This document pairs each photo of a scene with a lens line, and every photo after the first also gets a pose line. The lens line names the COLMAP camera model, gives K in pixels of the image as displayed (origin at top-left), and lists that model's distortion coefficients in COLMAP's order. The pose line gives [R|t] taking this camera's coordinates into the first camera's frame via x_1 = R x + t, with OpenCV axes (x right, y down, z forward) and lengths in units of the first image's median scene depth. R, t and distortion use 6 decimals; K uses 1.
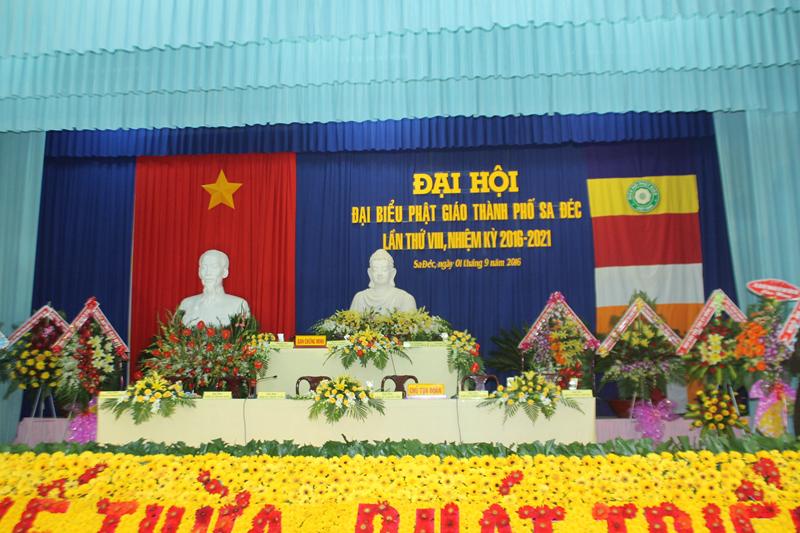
lens RADIAL K [[809.6, 0, 400.0], [0, 809.6, 266.5], [0, 0, 1]] dist [-0.143507, 0.185507]
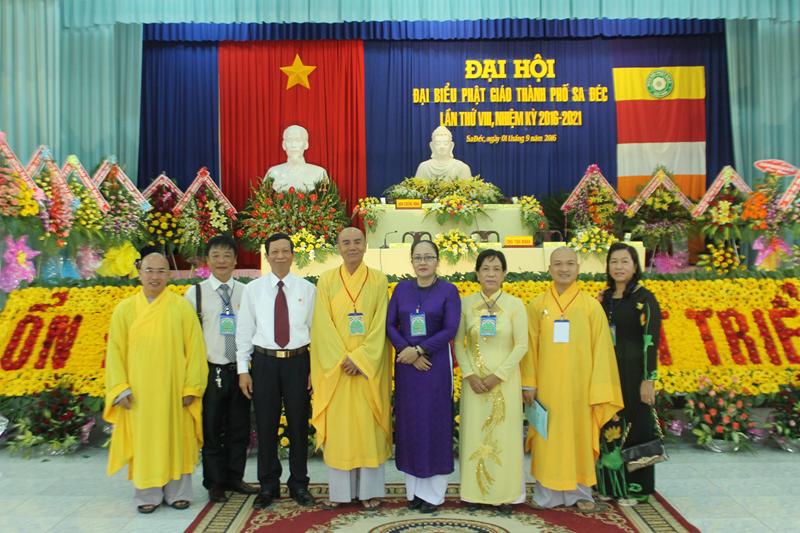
lens RADIAL K [[809.6, 0, 400.0], [0, 809.6, 266.5], [0, 0, 1]] dist [-0.143507, 0.185507]
pose [[0.998289, -0.002927, 0.058395, -0.162233], [-0.007097, 0.985296, 0.170708, -0.020714], [-0.058036, -0.170831, 0.983590, -0.200383]]
